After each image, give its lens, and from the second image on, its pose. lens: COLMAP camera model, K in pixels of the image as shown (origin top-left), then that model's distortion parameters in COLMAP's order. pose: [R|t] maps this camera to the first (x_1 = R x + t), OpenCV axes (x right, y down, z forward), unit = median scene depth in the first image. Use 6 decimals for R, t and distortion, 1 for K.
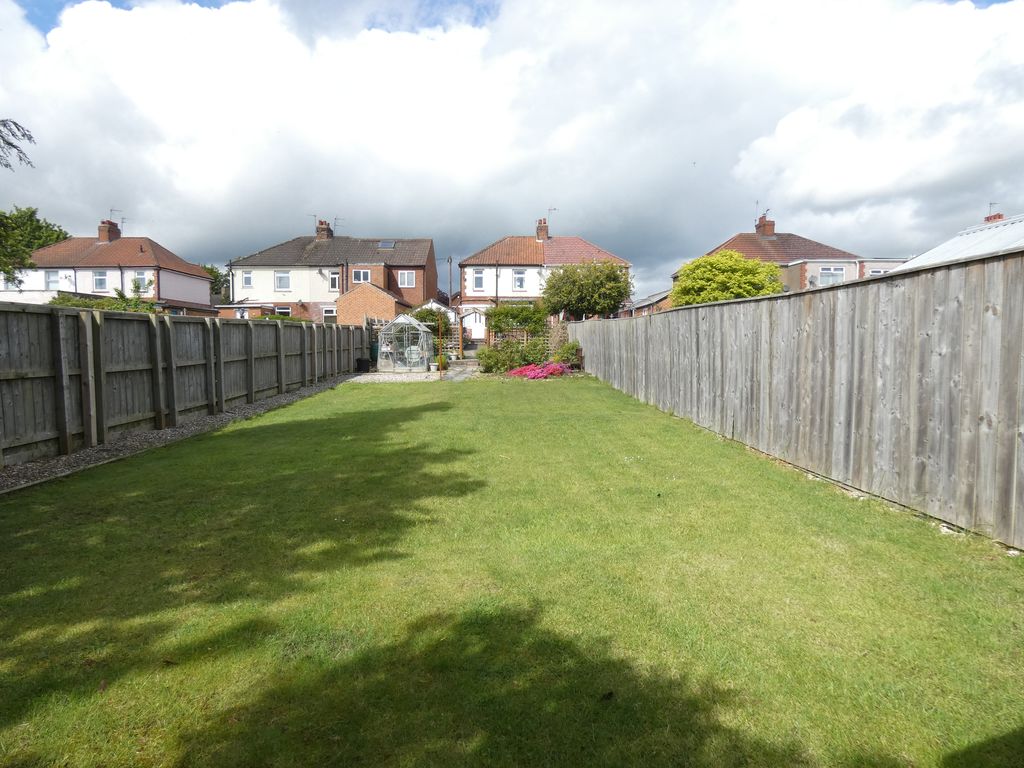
lens RADIAL K [[613.7, 0, 510.1], [0, 613.7, 379.3], [0, 0, 1]] dist [0.004728, -0.003859]
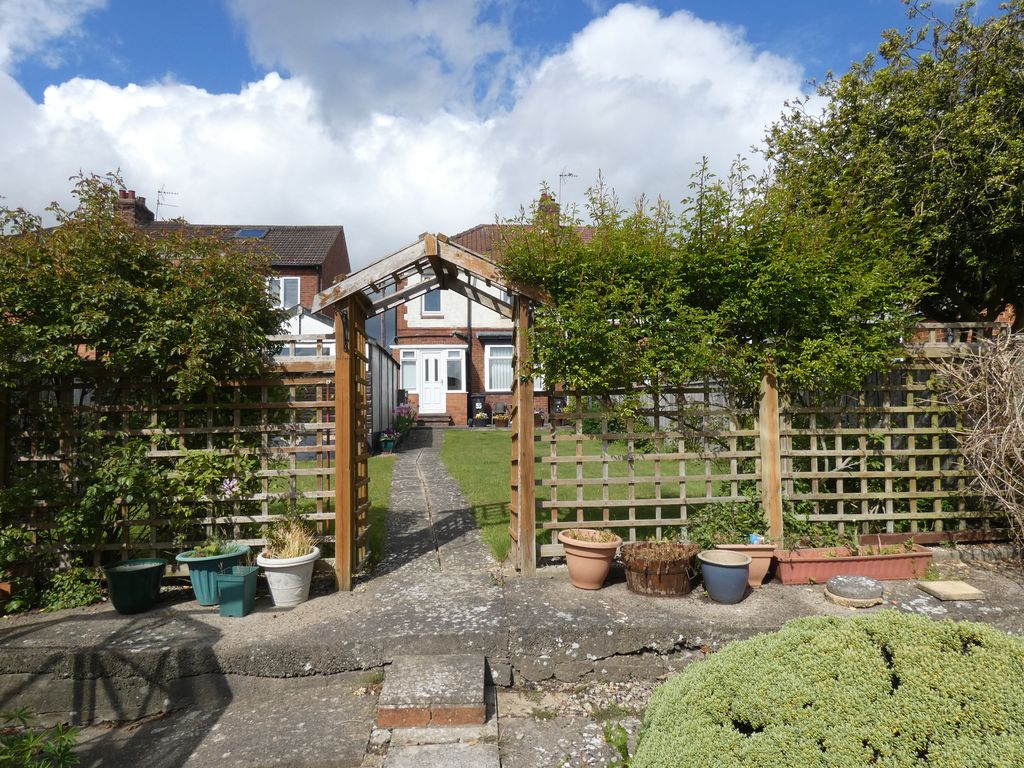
lens RADIAL K [[613.7, 0, 510.1], [0, 613.7, 379.3], [0, 0, 1]] dist [0.004728, -0.003859]
pose [[0.996467, -0.014148, 0.082781, -0.031284], [0.022892, 0.994140, -0.105645, -0.040405], [-0.080802, 0.107167, 0.990952, 0.515865]]
